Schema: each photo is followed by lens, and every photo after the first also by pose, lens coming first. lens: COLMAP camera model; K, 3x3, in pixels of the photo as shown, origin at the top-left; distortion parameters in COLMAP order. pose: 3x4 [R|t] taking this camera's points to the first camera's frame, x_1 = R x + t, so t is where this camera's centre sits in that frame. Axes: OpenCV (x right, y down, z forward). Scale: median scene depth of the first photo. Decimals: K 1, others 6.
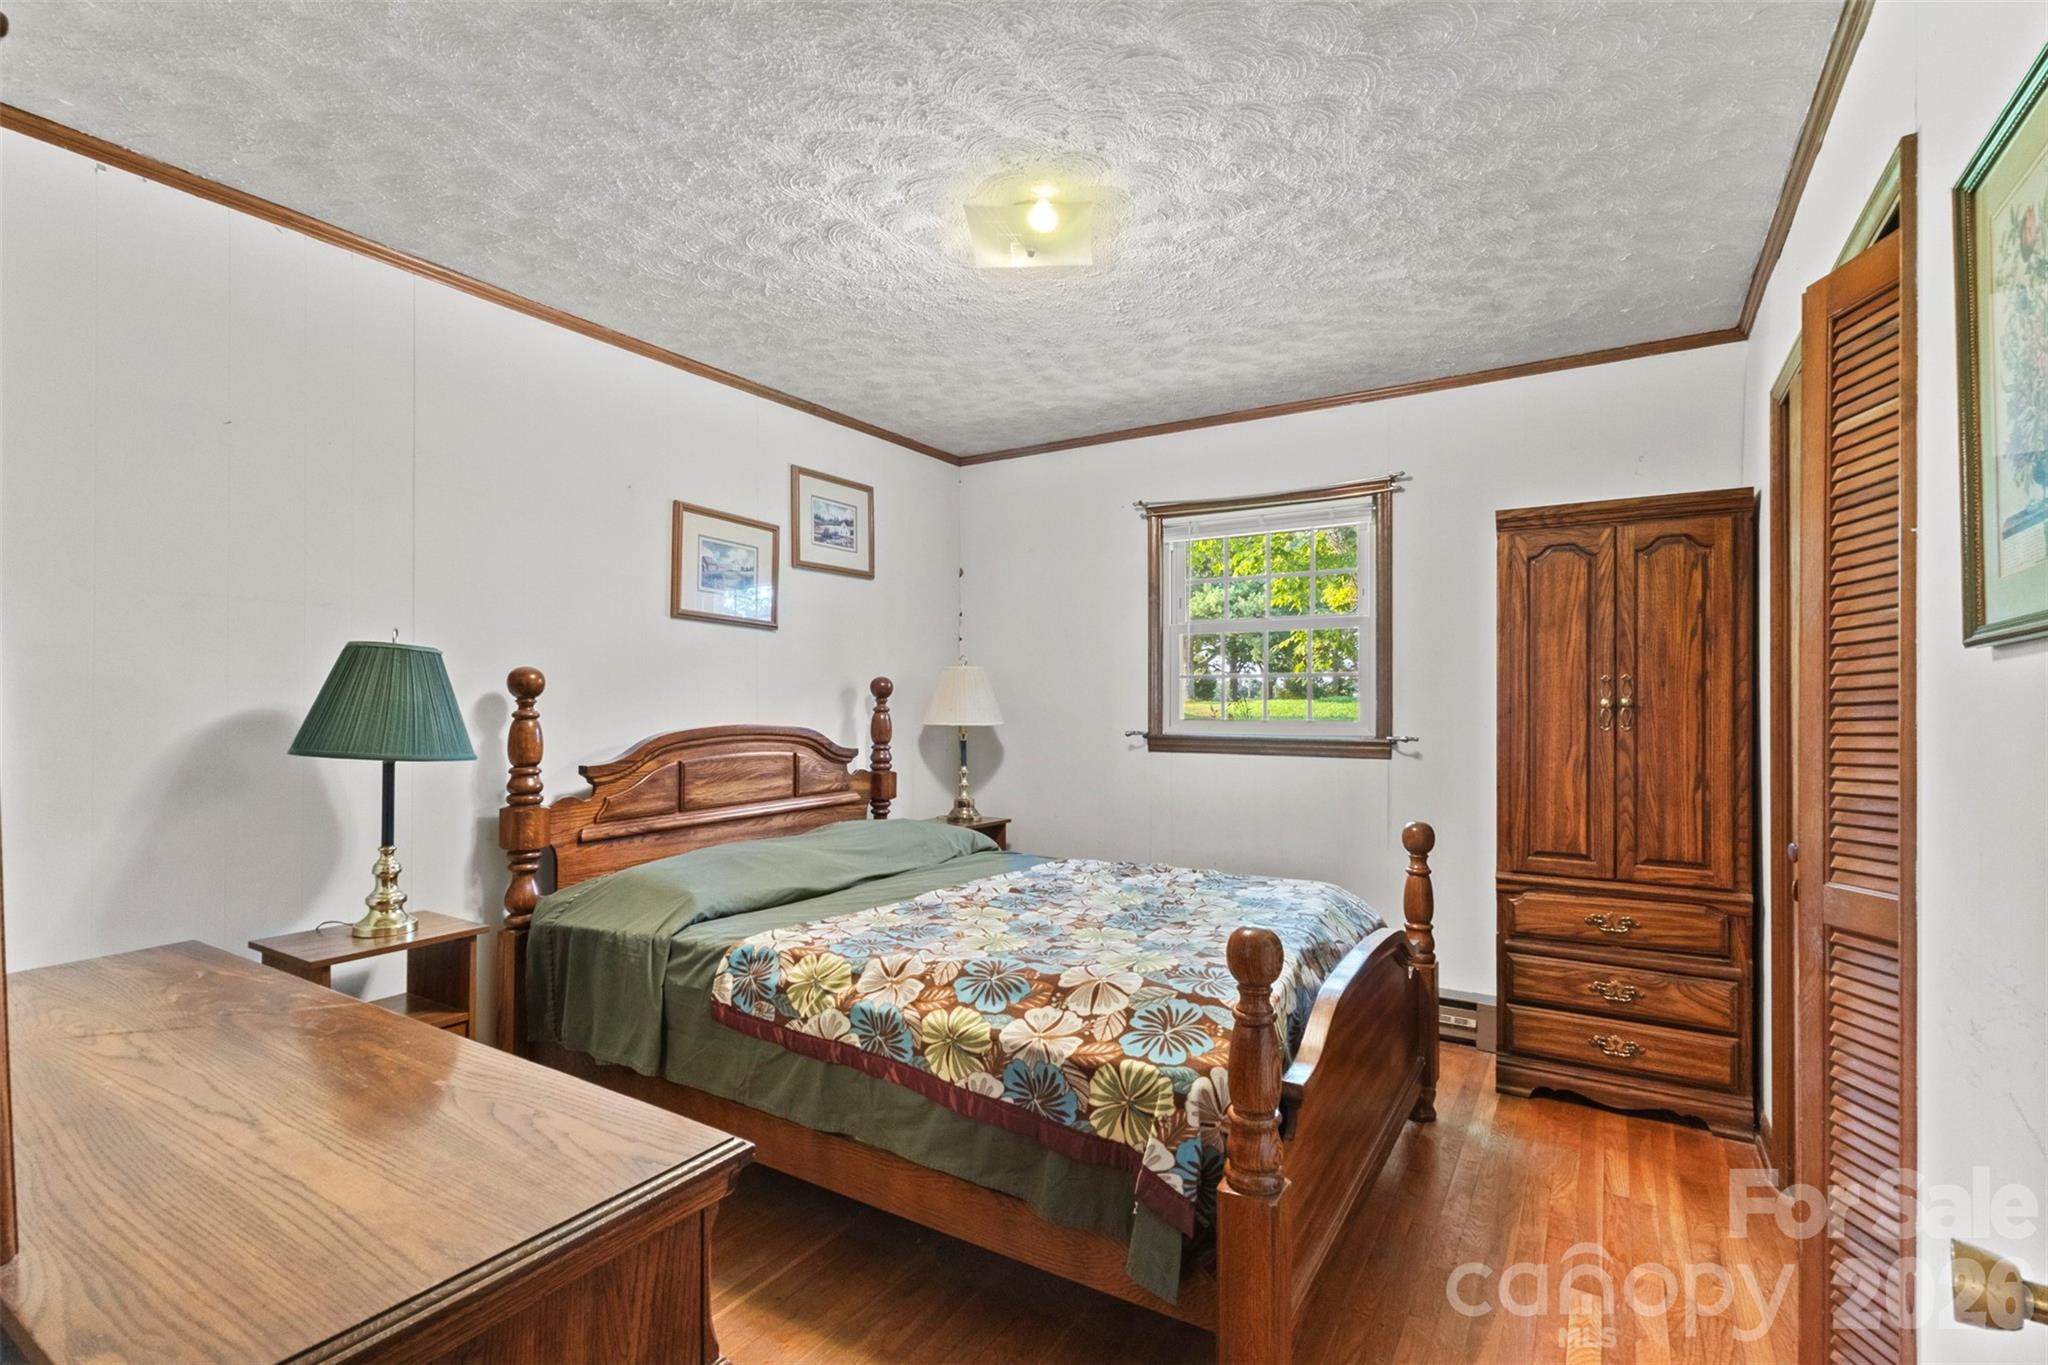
lens RADIAL K [[947.2, 0, 1030.7], [0, 947.2, 694.3], [0, 0, 1]] dist [0.003165, 0.001759]
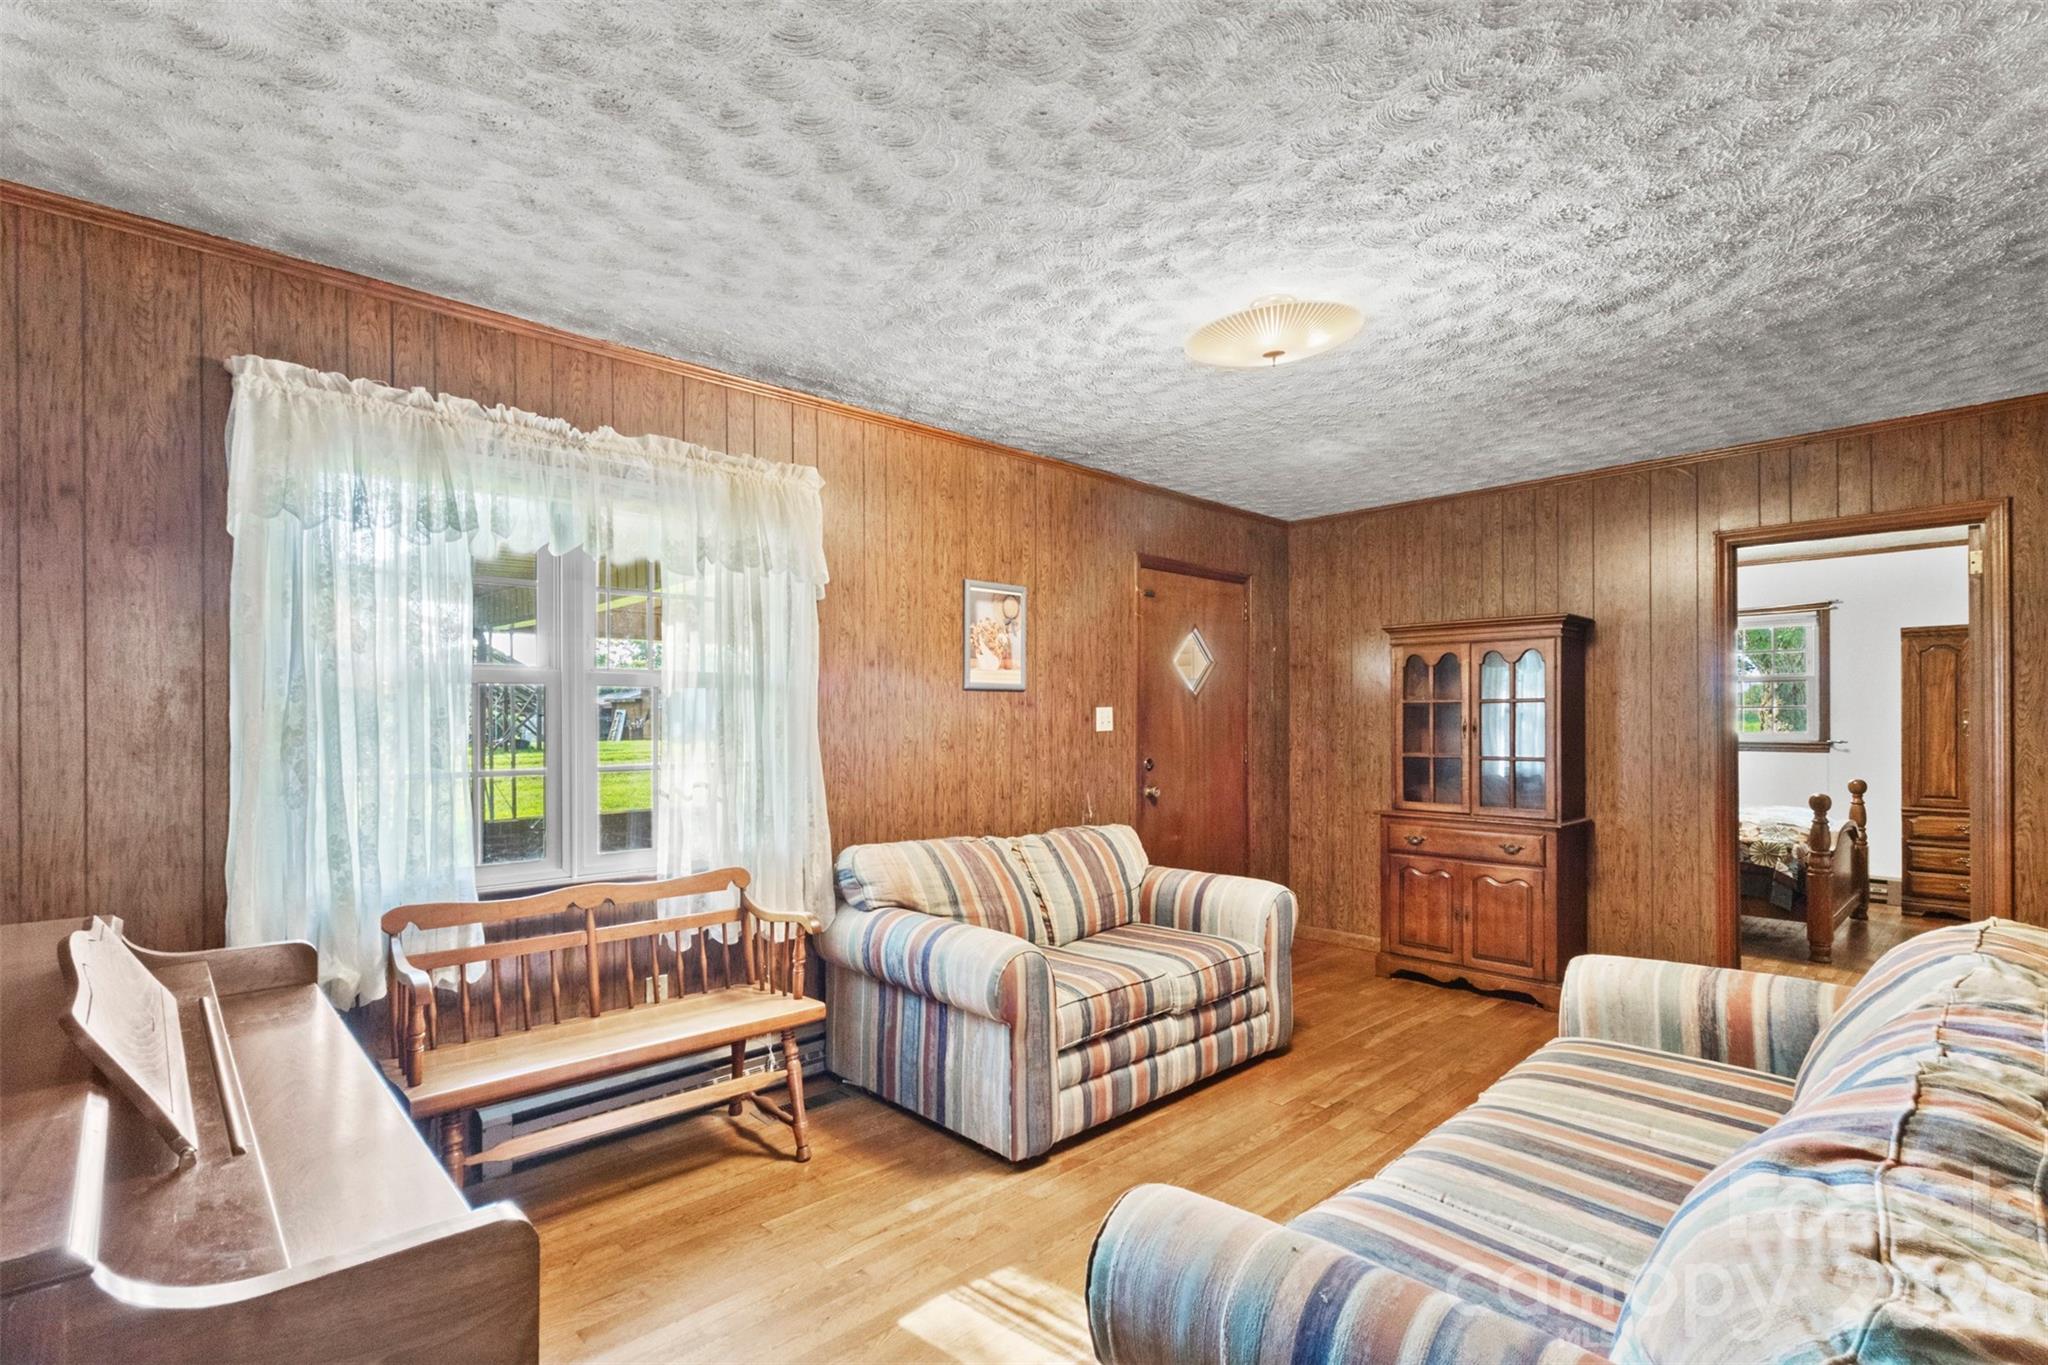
lens RADIAL K [[947.2, 0, 1012.2], [0, 947.2, 719.2], [0, 0, 1]] dist [0.003165, 0.001759]
pose [[0.962862, -0.010368, -0.269793, -0.799049], [0.012407, 0.999906, 0.005854, -0.034424], [0.269707, -0.008984, 0.962900, -1.487474]]
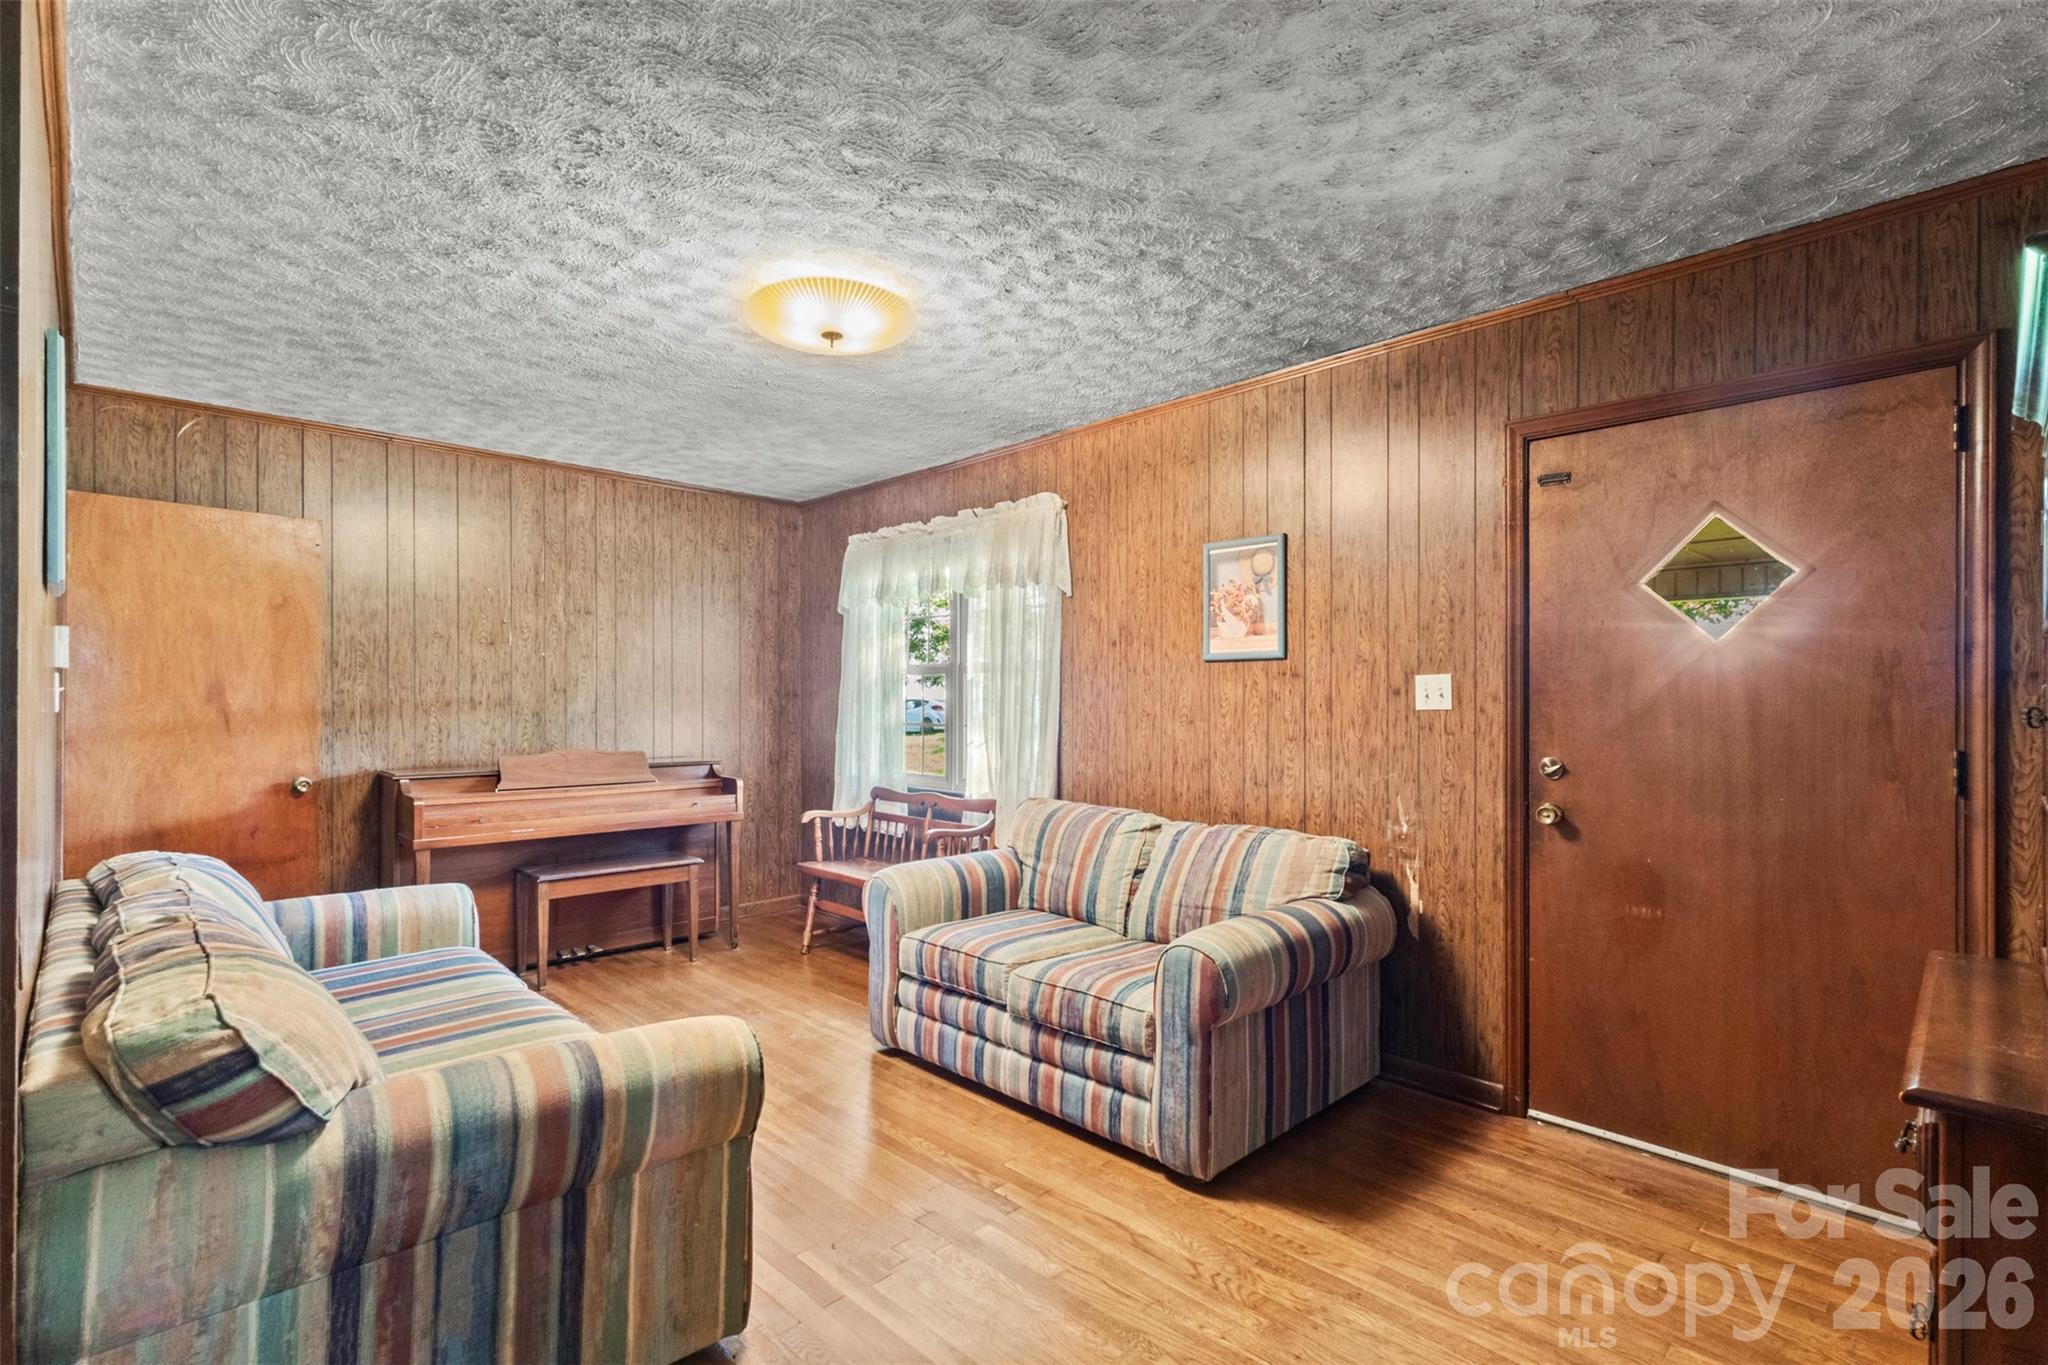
lens RADIAL K [[947.2, 0, 1031.0], [0, 947.2, 690.7], [0, 0, 1]] dist [0.003165, 0.001759]
pose [[-0.232817, -0.019377, -0.972327, 1.649718], [0.004773, 0.999767, -0.021067, 0.049241], [0.972509, -0.009545, -0.232671, 2.380231]]
